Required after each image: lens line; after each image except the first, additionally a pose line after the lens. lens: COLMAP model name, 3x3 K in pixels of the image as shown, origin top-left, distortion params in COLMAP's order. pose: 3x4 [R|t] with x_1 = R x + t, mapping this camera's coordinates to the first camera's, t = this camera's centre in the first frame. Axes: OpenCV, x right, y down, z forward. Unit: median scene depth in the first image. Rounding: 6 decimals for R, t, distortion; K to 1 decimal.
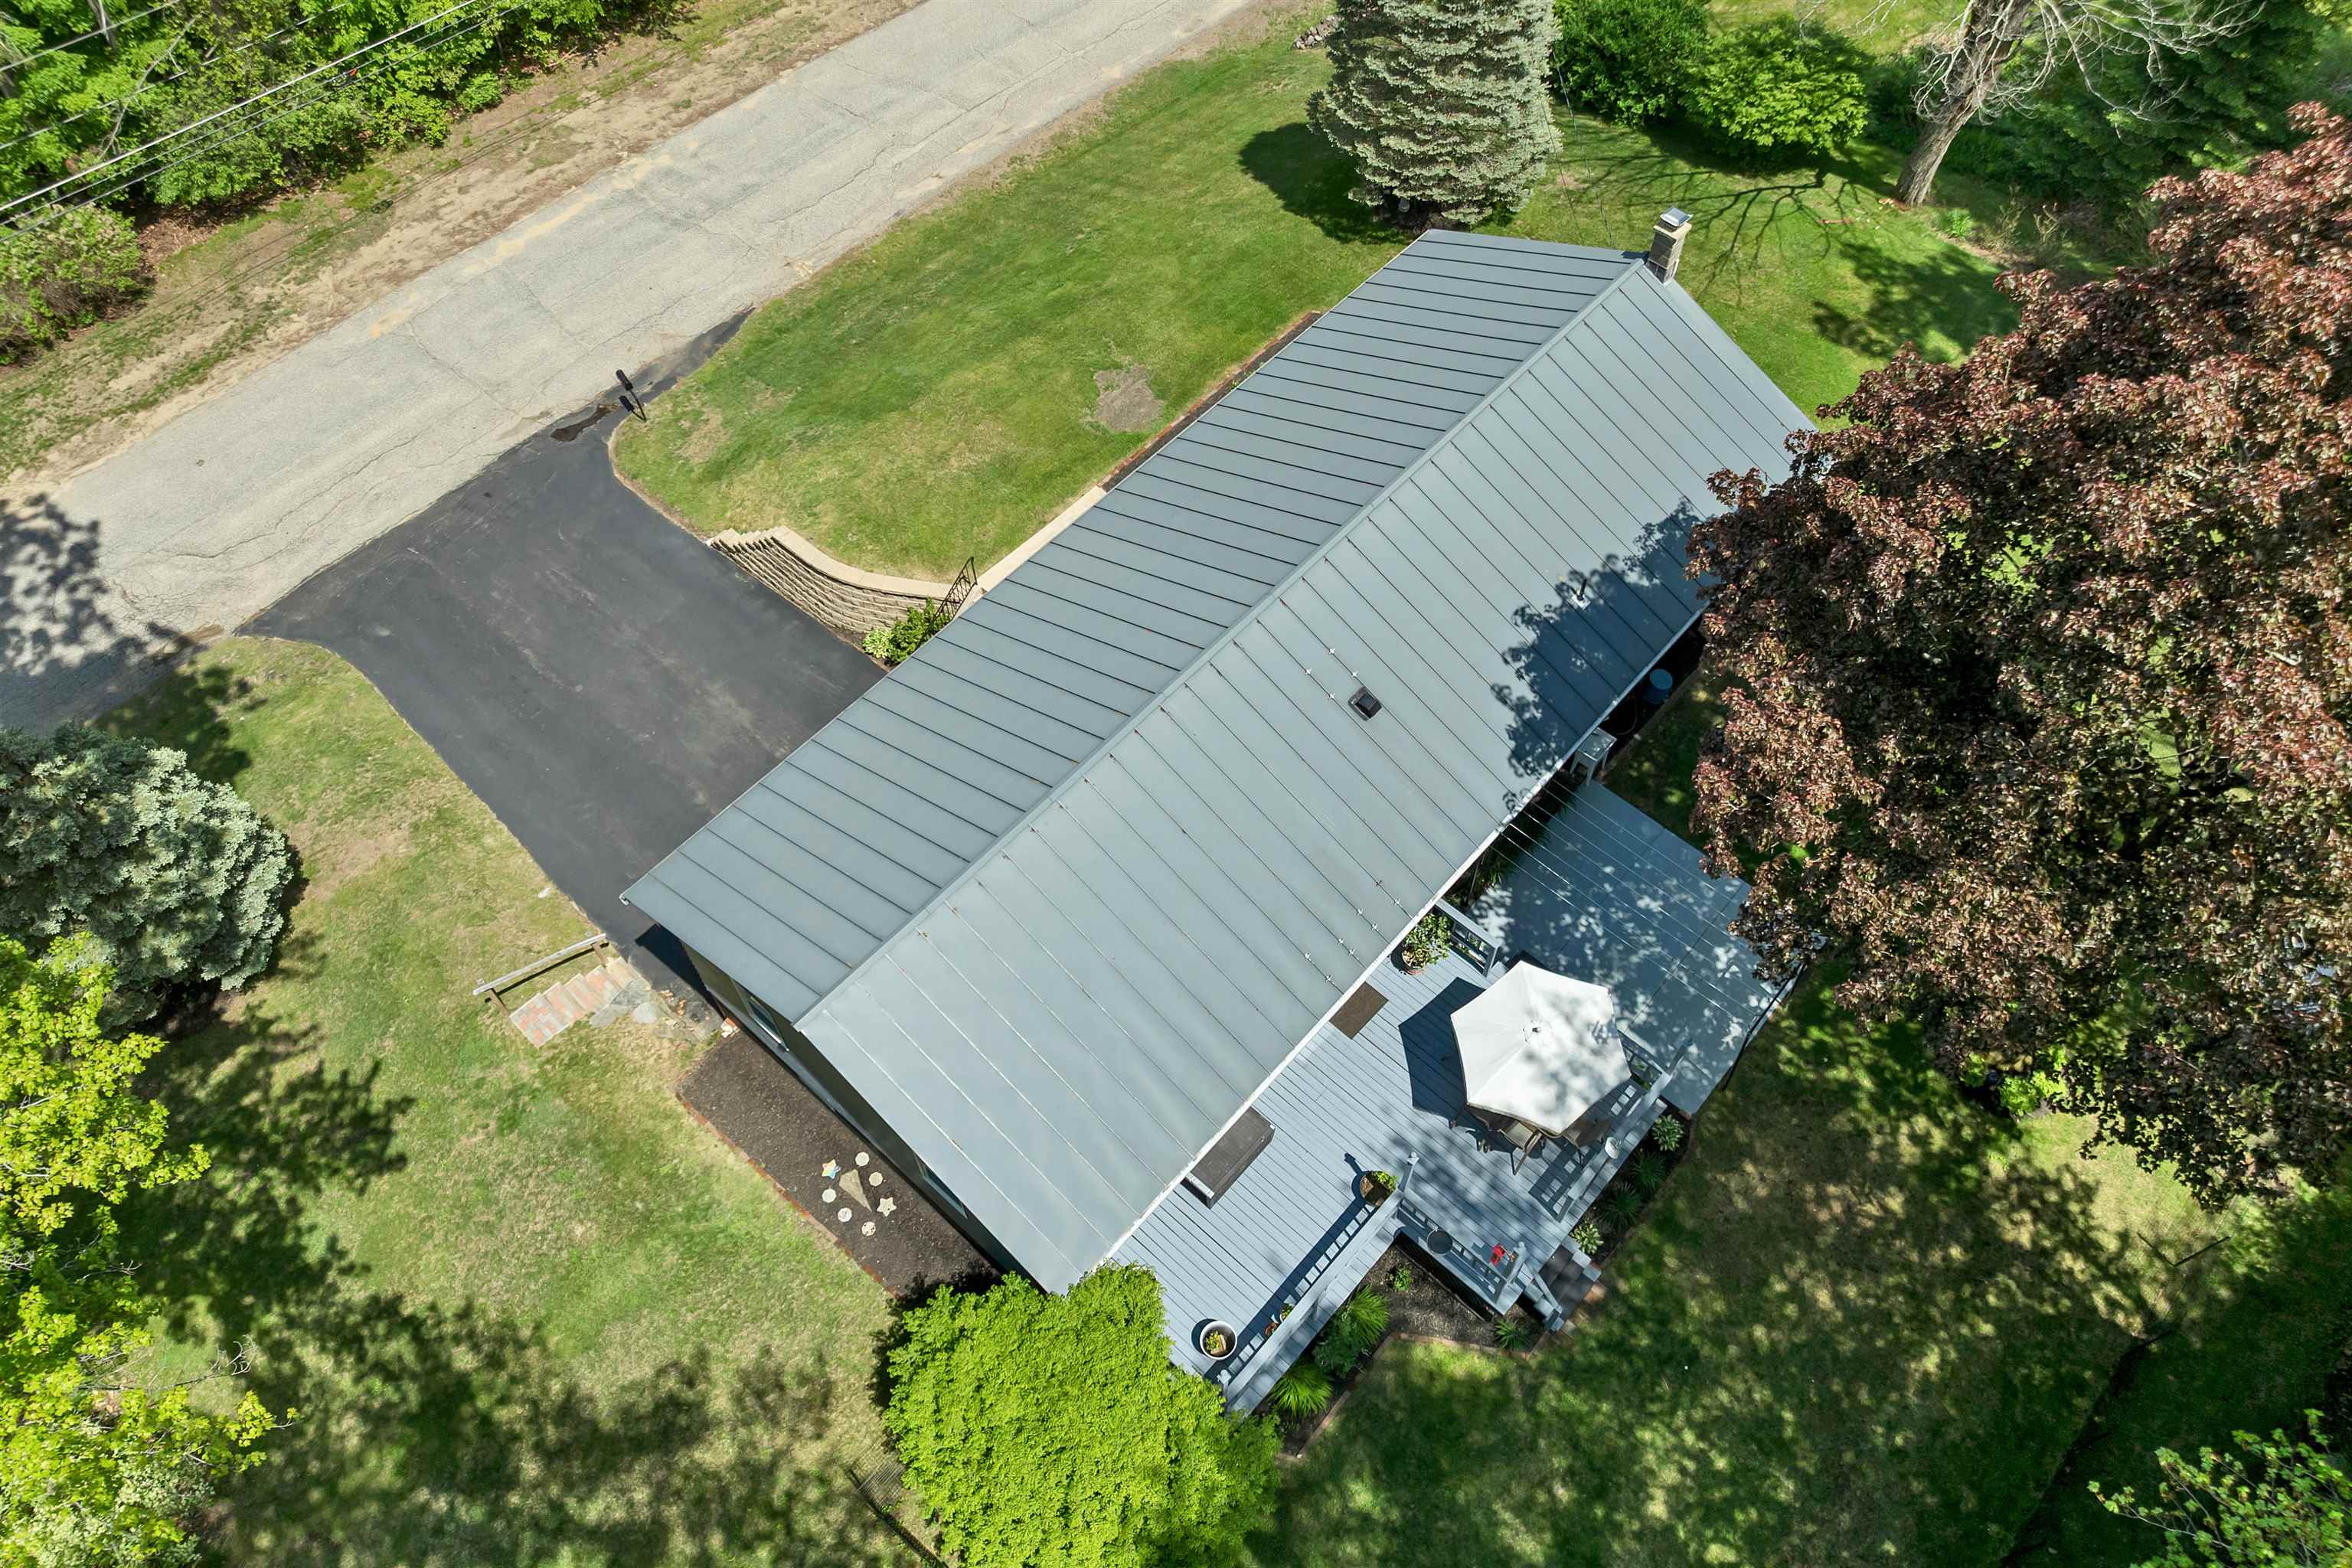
lens RADIAL K [[1627.5, 0, 1199.2], [0, 1627.5, 780.2], [0, 0, 1]] dist [-0.041576, 0.006729]
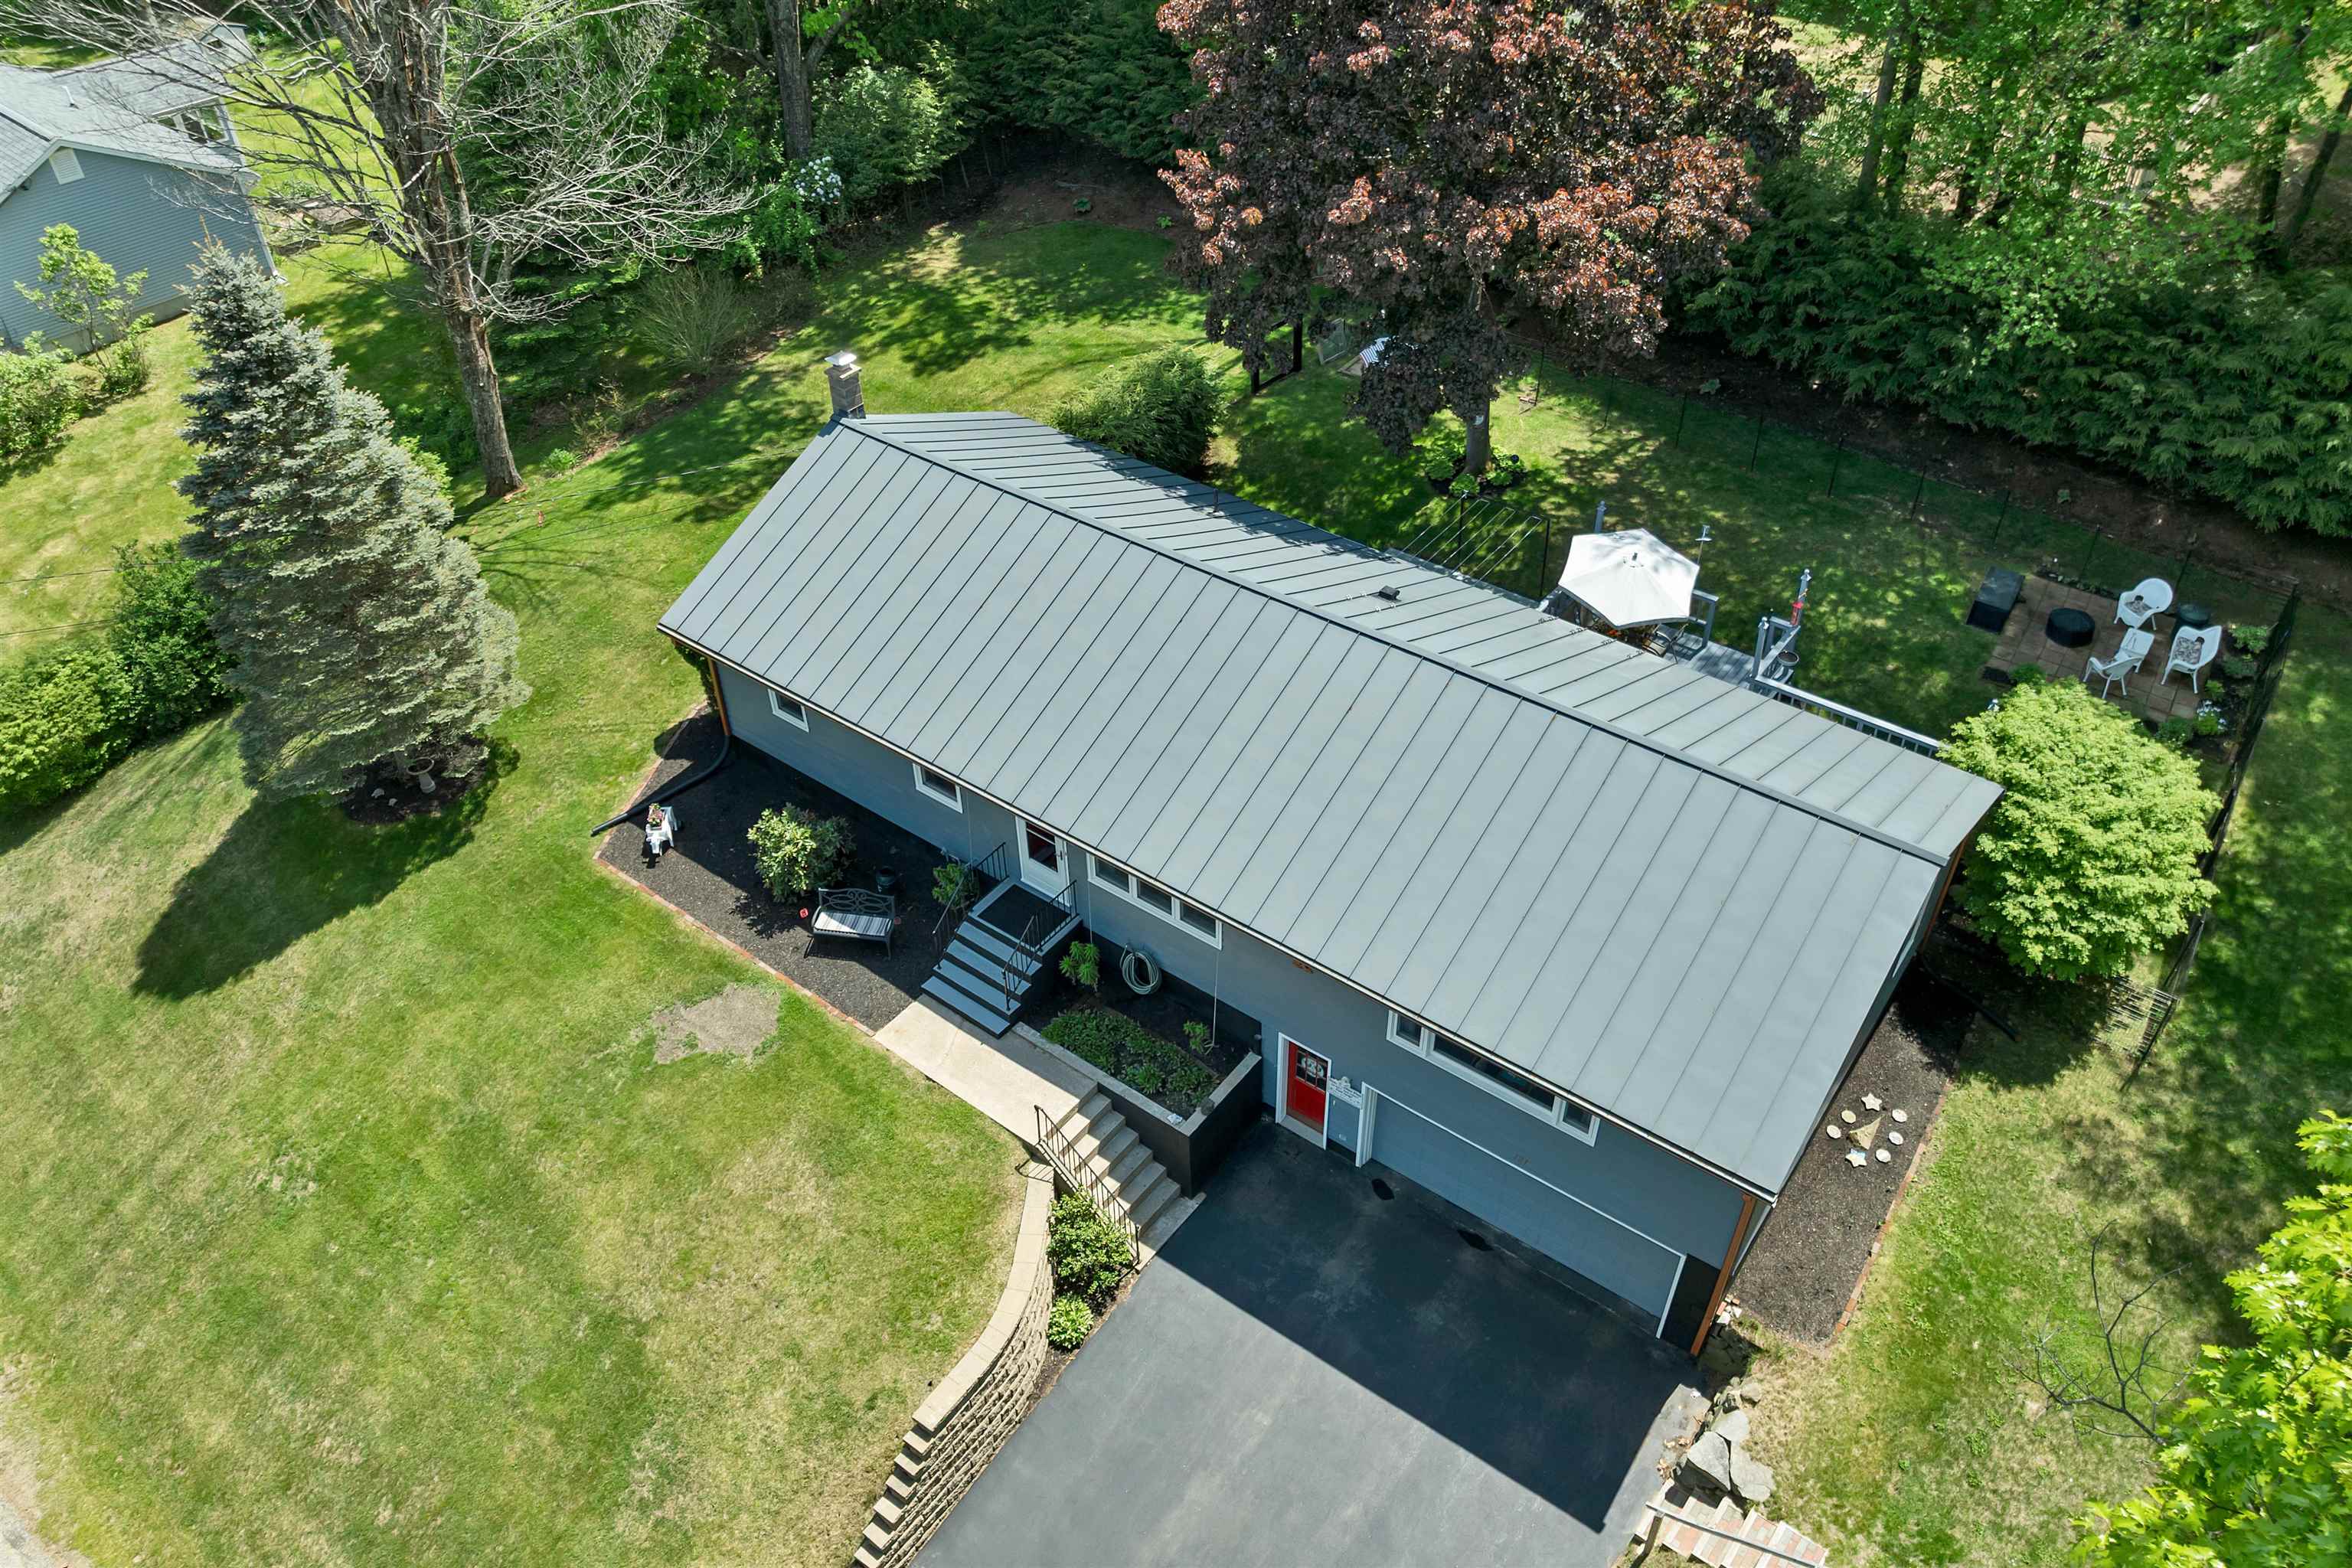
lens RADIAL K [[1660.7, 0, 1183.3], [0, 1660.7, 792.1], [0, 0, 1]] dist [-0.024247, 0.000863]
pose [[-0.075711, -0.654070, 0.752636, -0.657600], [0.852272, 0.349355, 0.389337, -0.449013], [-0.517590, 0.670928, 0.530995, 0.476949]]
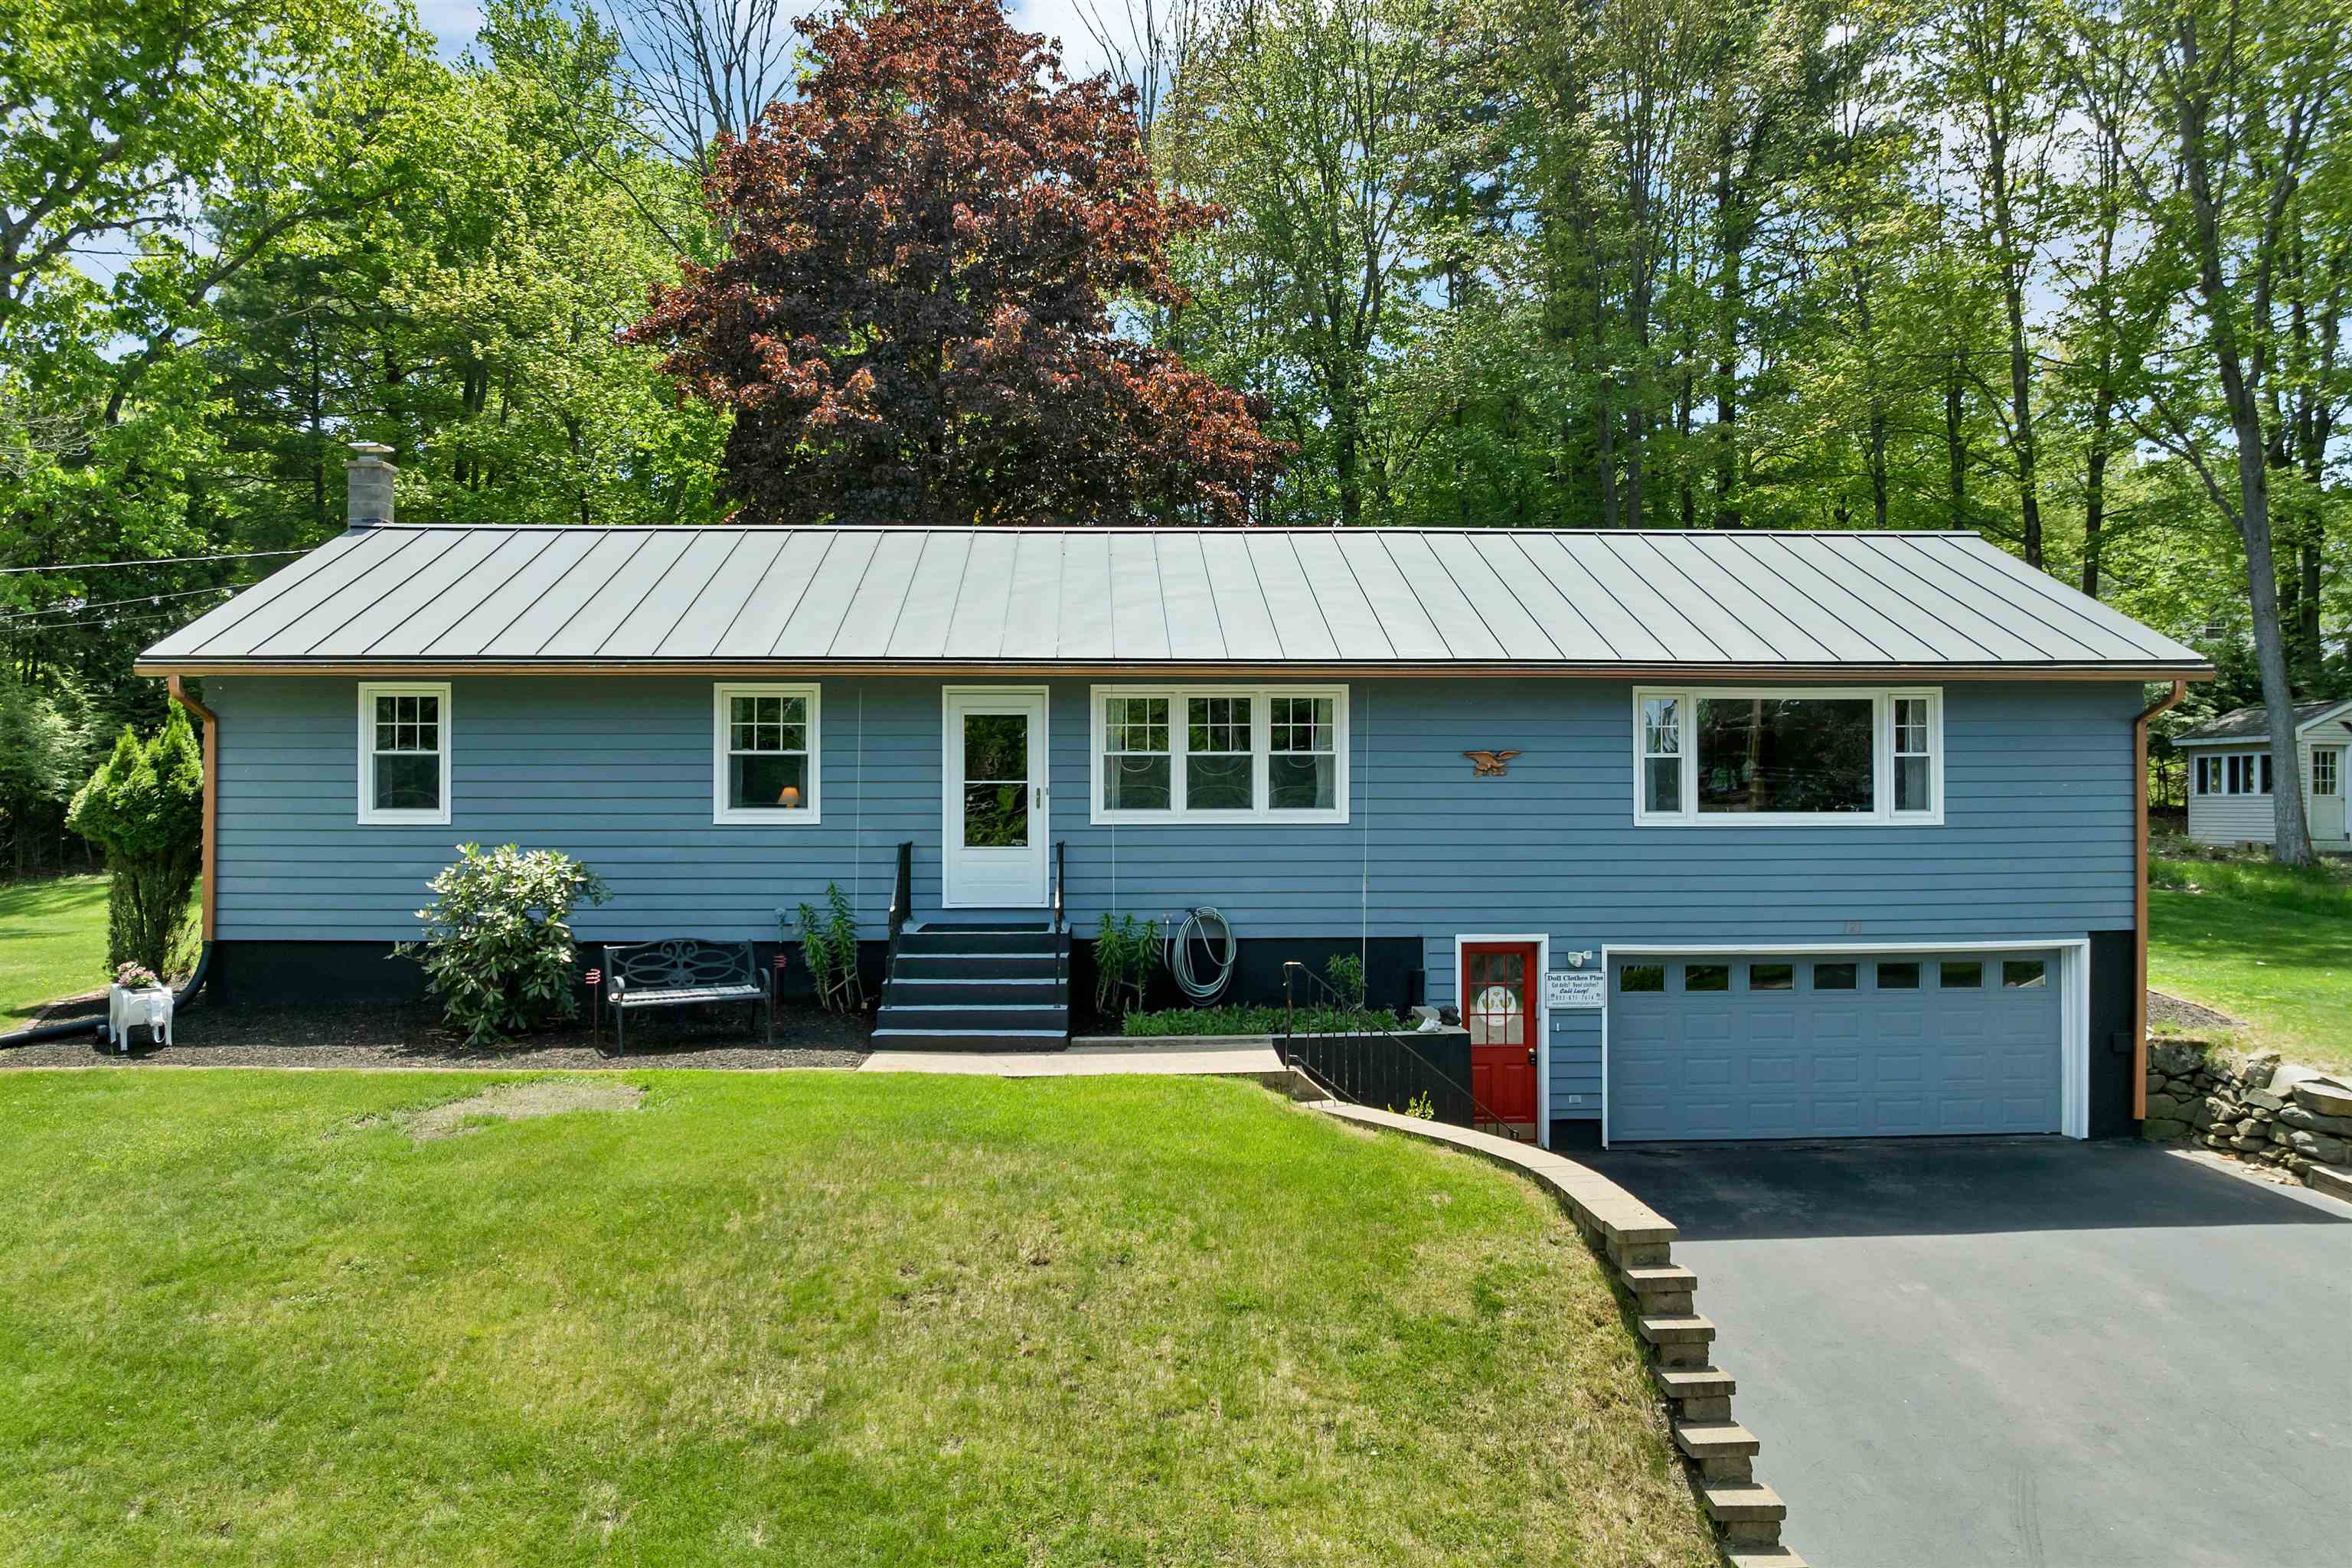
lens RADIAL K [[1687.3, 0, 1176.0], [0, 1687.3, 784.0], [0, 0, 1]] dist [-0.042202, 0.008096]
pose [[-0.687169, 0.008375, 0.726450, -0.453958], [0.618191, 0.532002, 0.578631, -0.448928], [-0.381627, 0.846702, -0.370752, 1.182752]]
